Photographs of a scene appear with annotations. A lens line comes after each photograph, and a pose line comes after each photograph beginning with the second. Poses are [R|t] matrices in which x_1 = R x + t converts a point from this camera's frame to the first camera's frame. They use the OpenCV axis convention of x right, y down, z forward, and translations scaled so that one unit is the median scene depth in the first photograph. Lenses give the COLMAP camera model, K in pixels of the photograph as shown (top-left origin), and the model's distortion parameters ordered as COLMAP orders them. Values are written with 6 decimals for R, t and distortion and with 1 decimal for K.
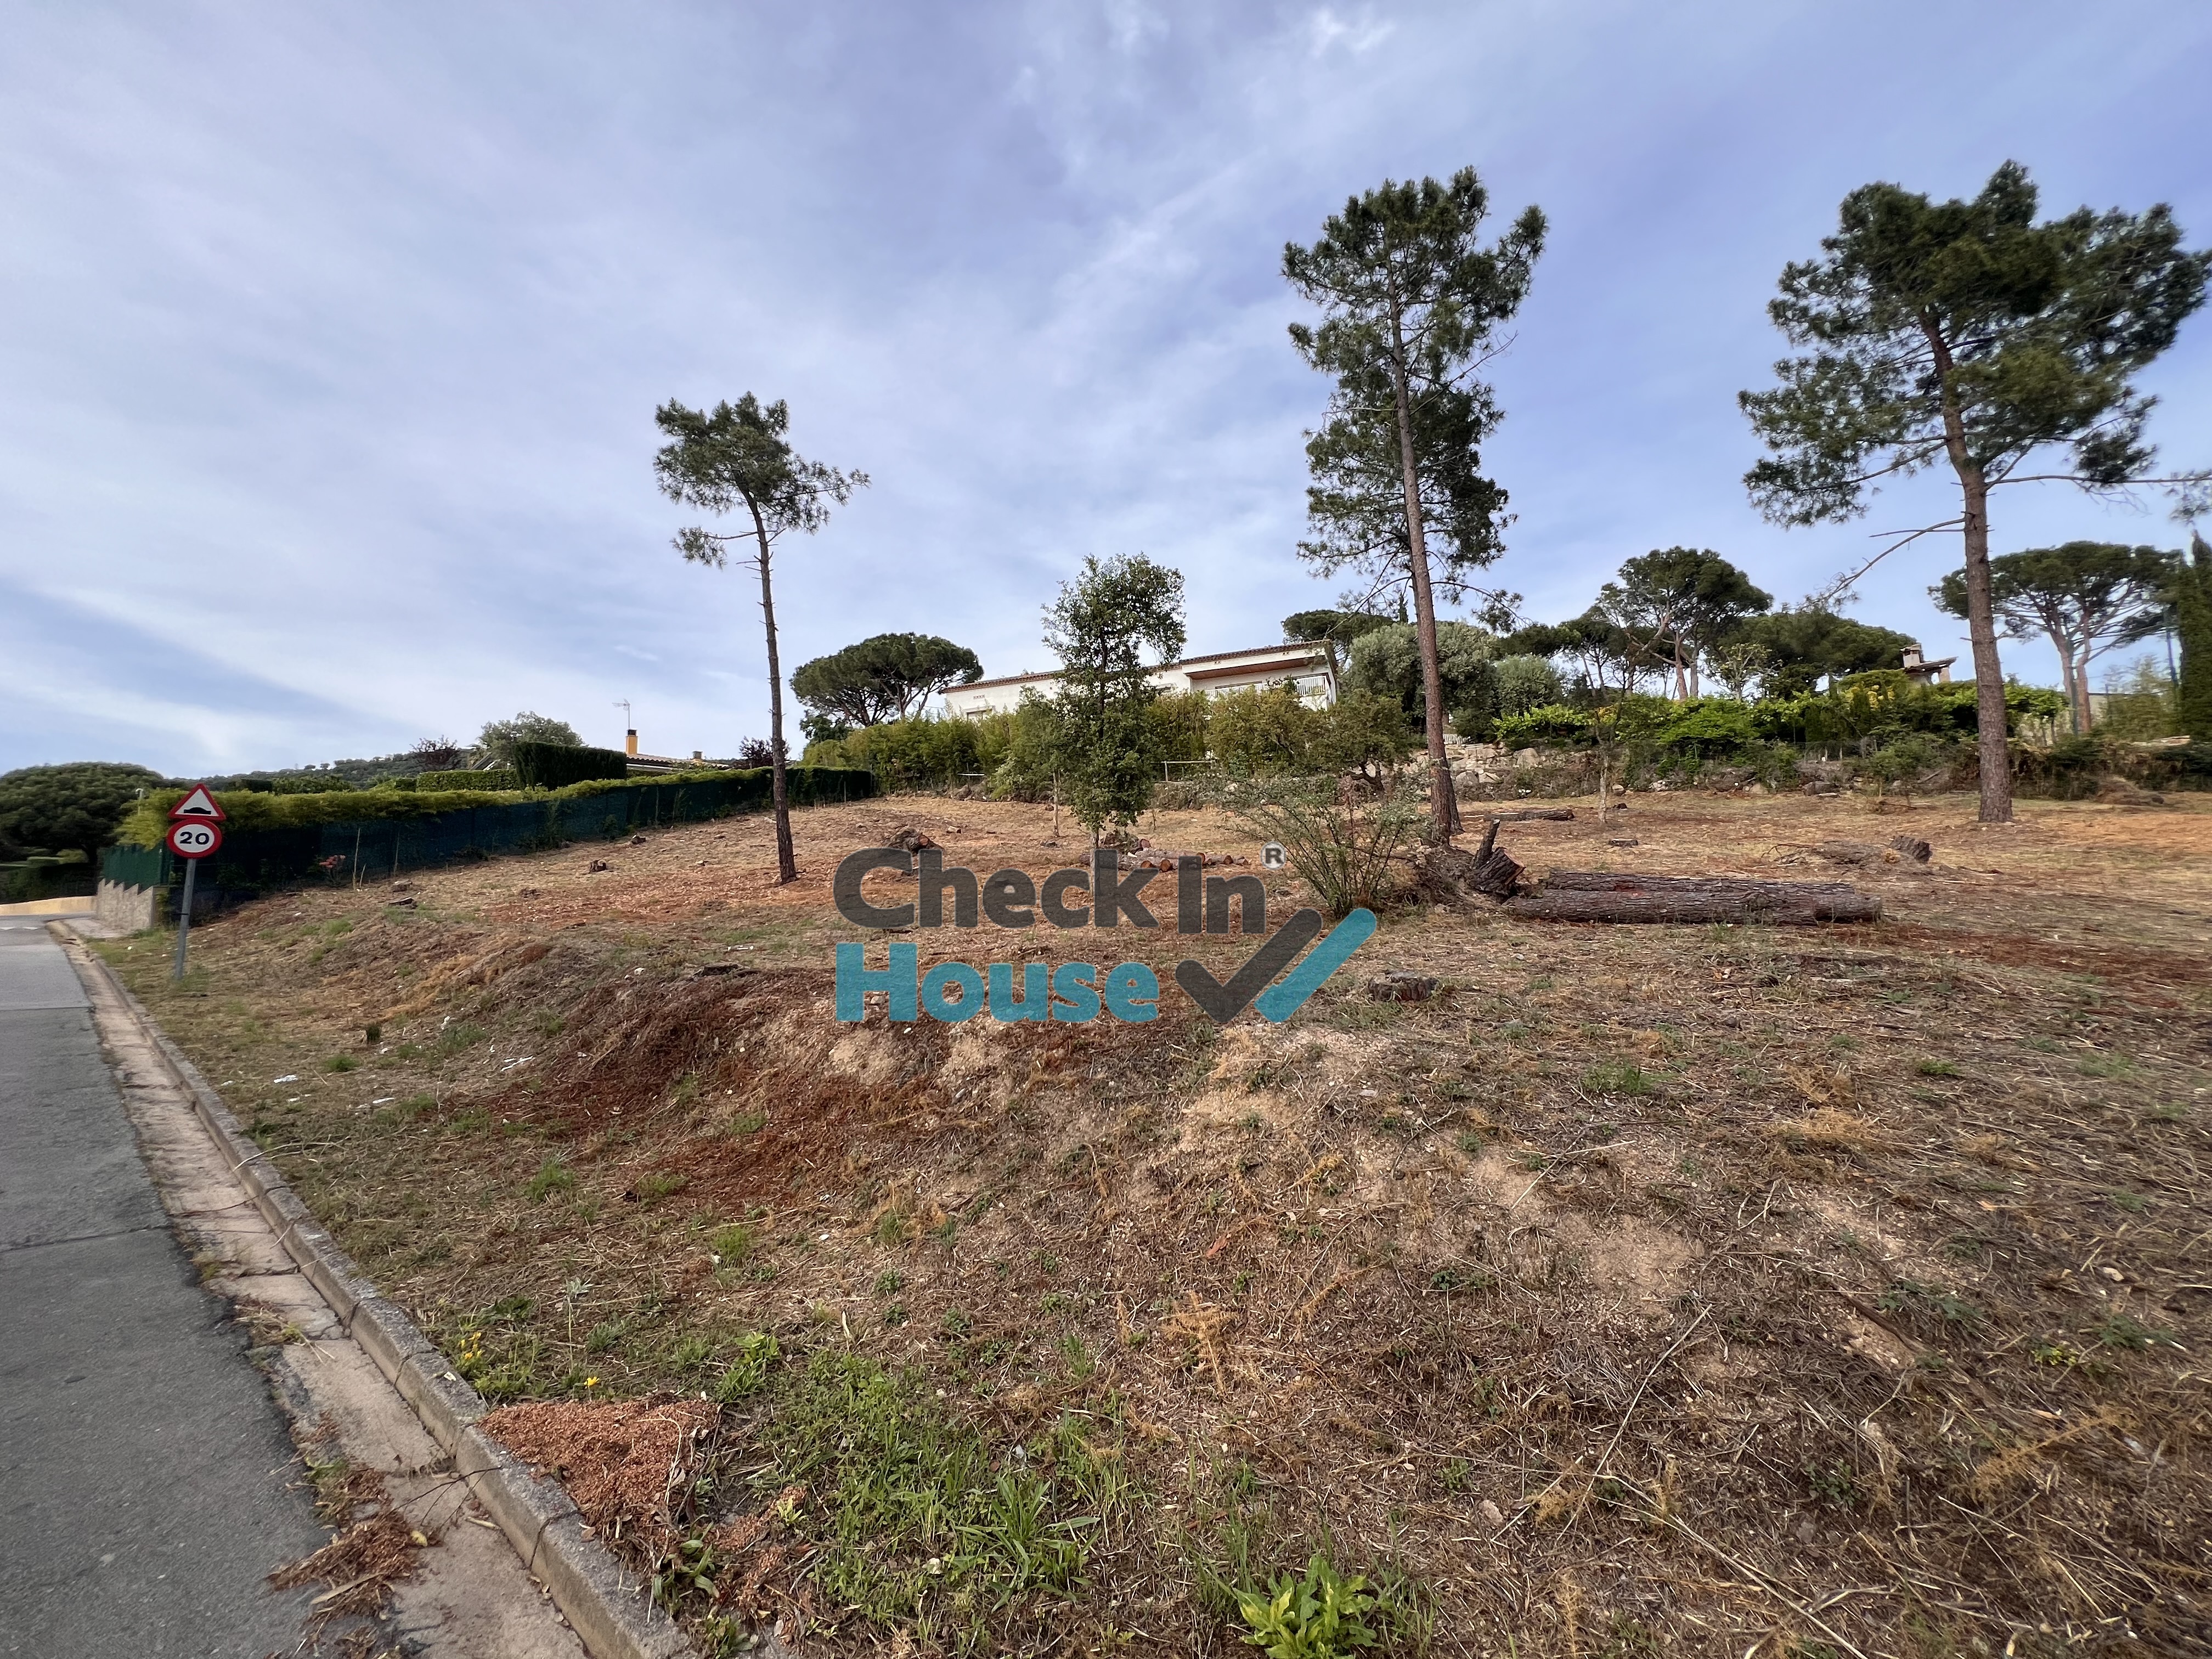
lens RADIAL K [[884.3, 0, 1105.3], [0, 884.3, 825.9], [0, 0, 1]] dist [-0.003436, 0.000333]
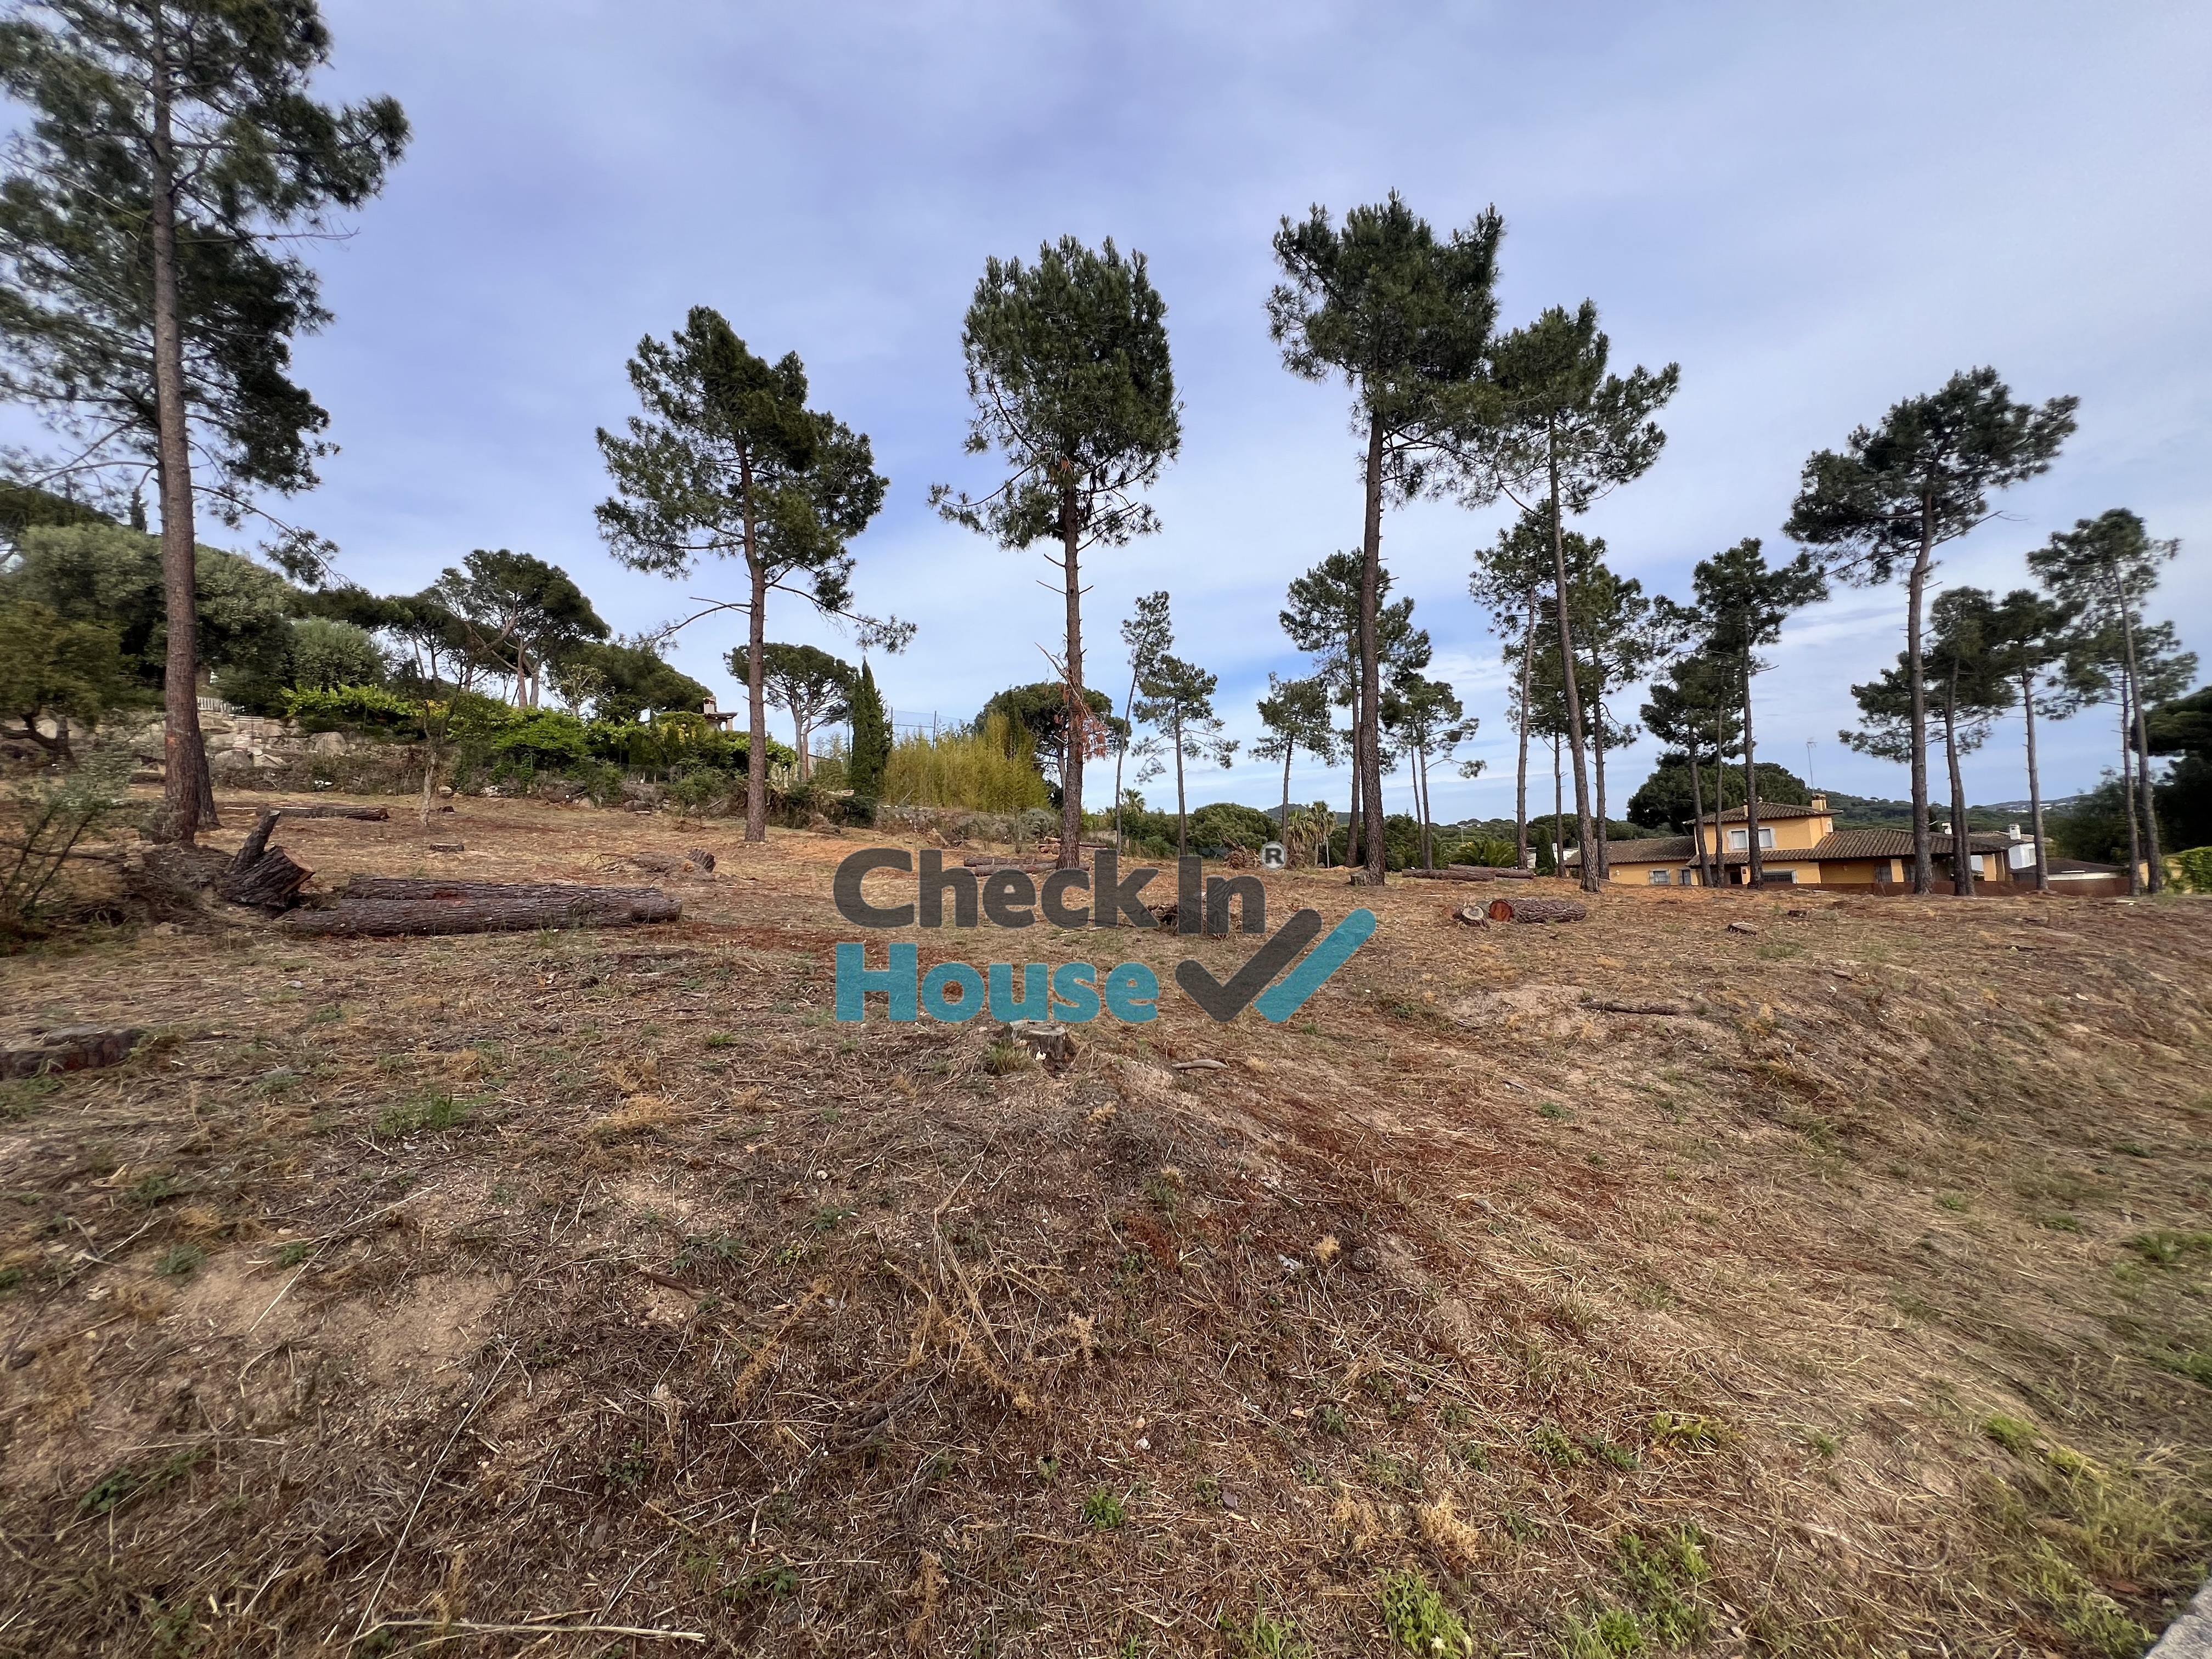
lens RADIAL K [[884.3, 0, 1104.9], [0, 884.3, 824.9], [0, 0, 1]] dist [-0.003436, 0.000333]
pose [[0.388486, 0.056724, 0.919707, 0.007460], [-0.045556, 0.998065, -0.042314, 0.002619], [-0.920328, -0.025460, 0.390319, 0.013654]]
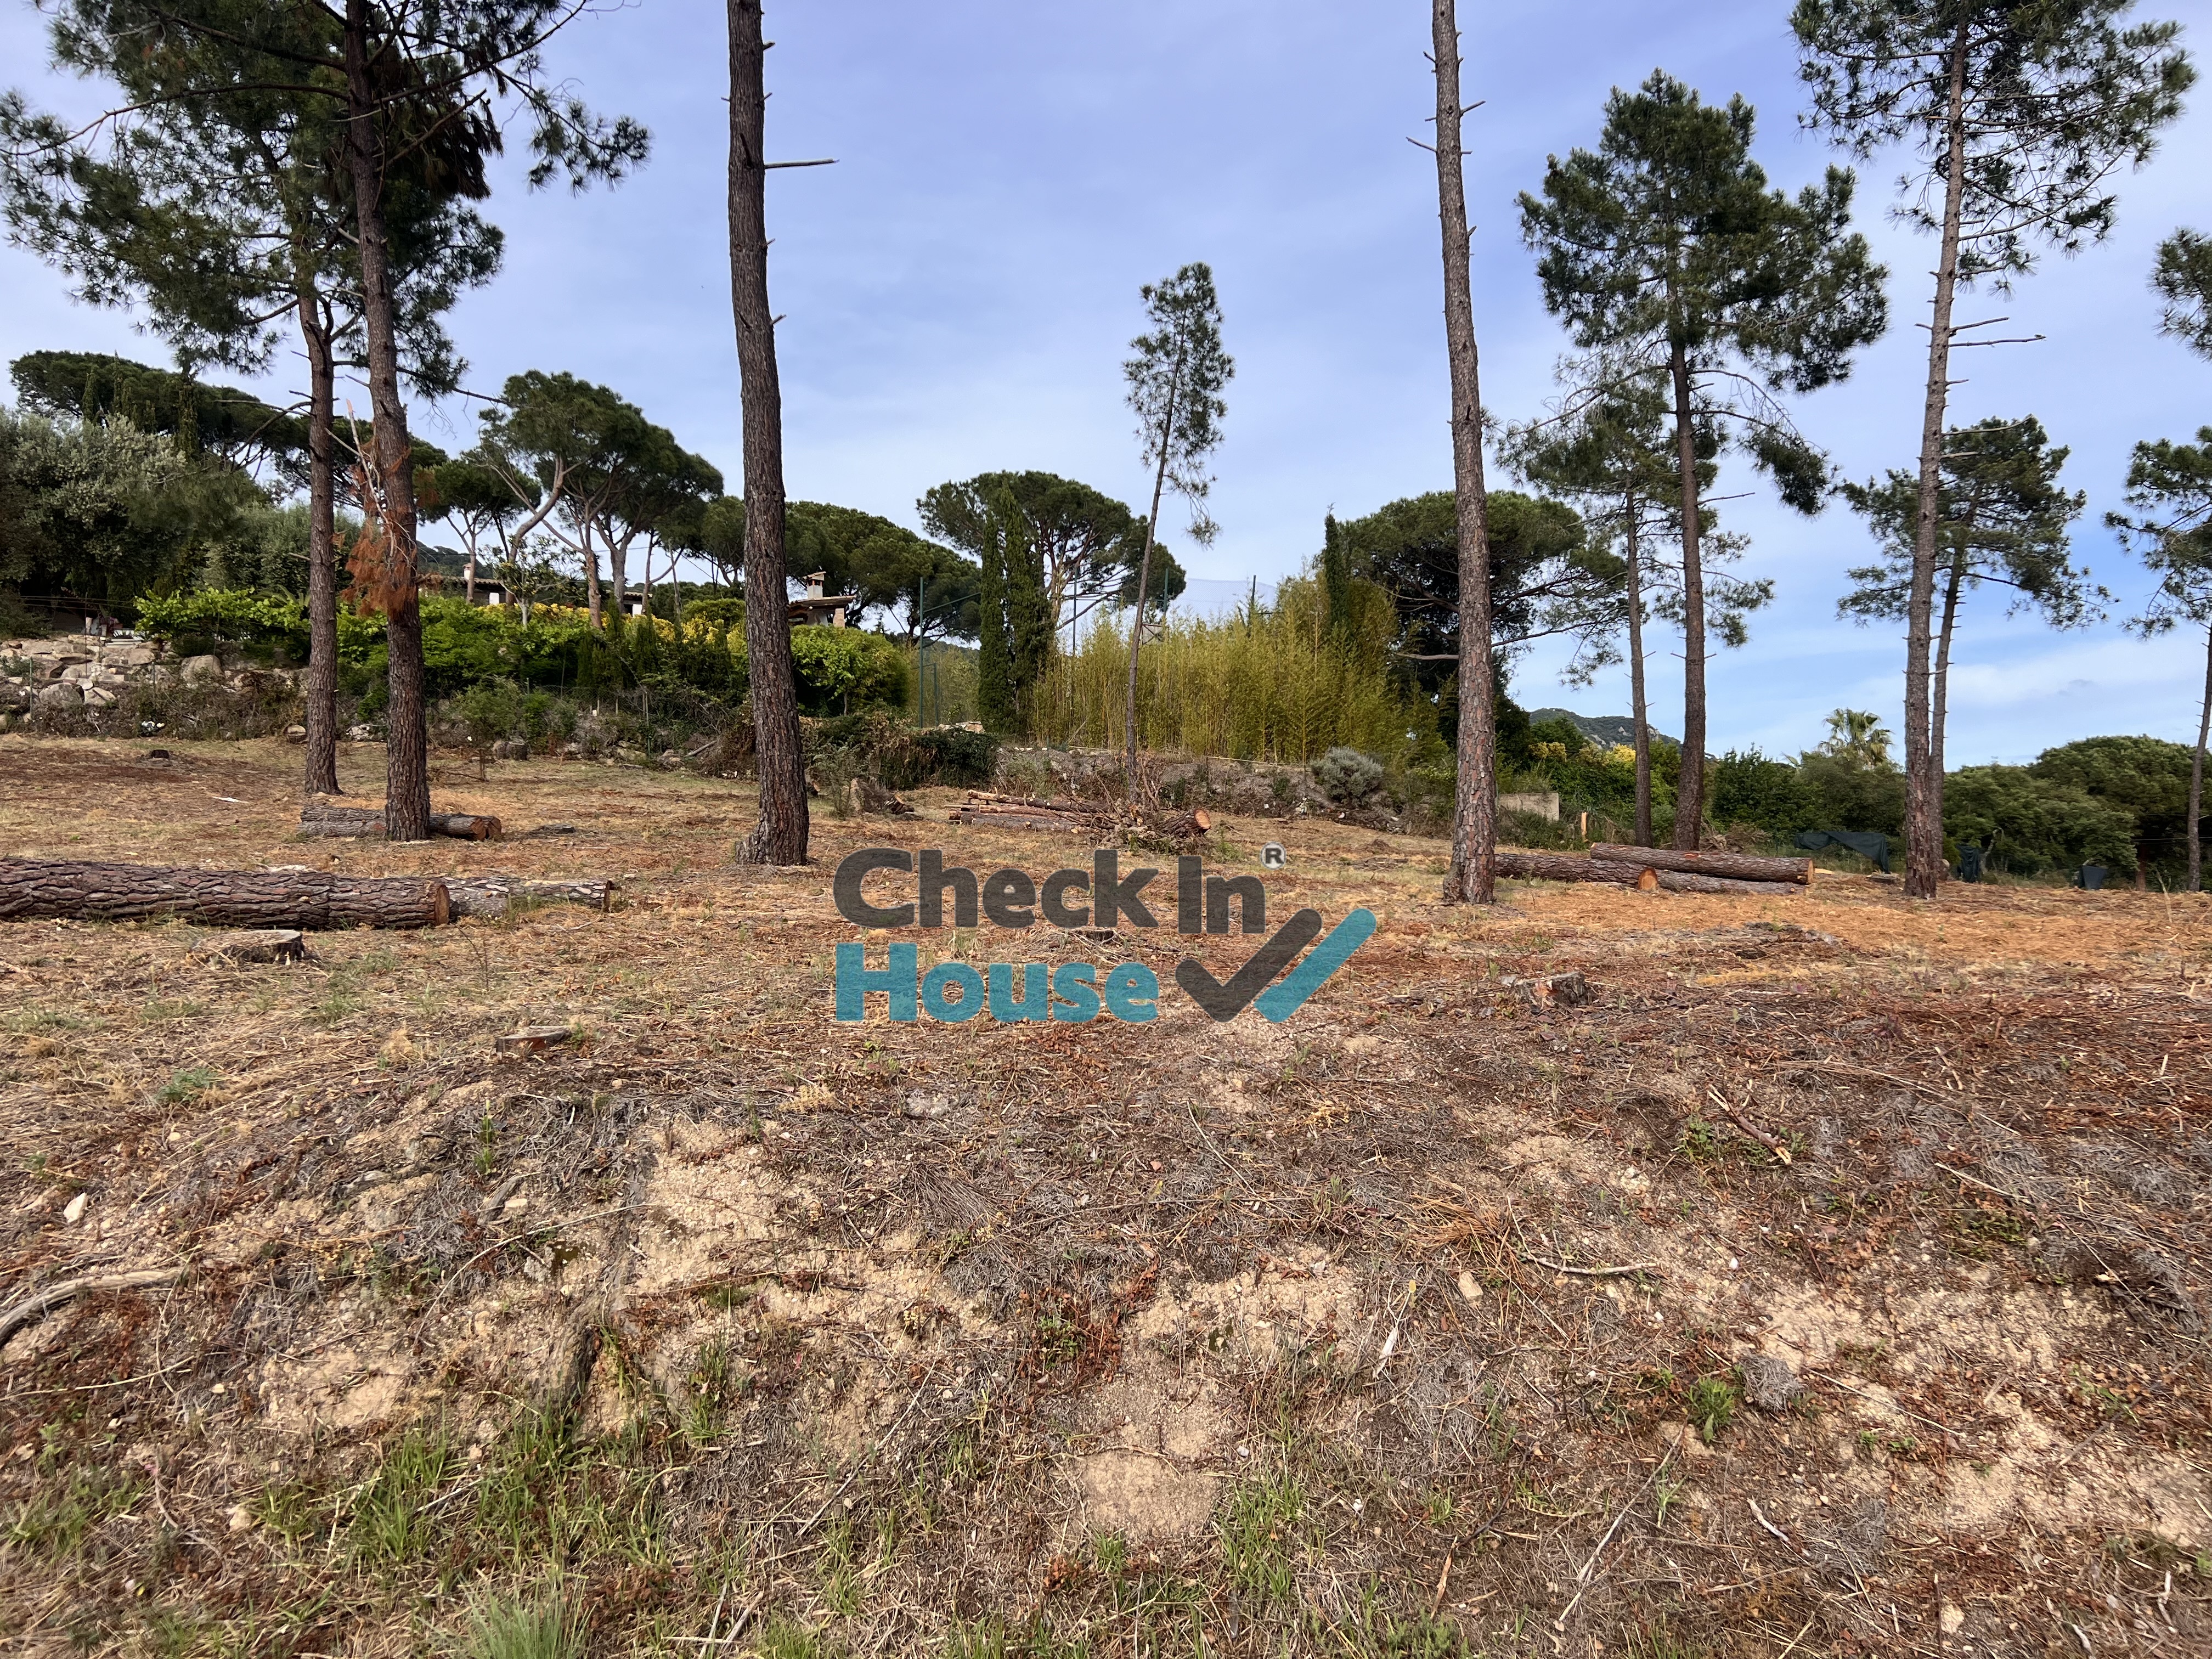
lens RADIAL K [[1660.0, 0, 1127.0], [0, 1660.0, 822.5], [0, 0, 1]] dist [0.052850, -0.055833]
pose [[0.805948, 0.047593, 0.590070, 0.684674], [-0.056074, 0.998419, -0.003940, -0.011520], [-0.589324, -0.029912, 0.807343, -0.614543]]
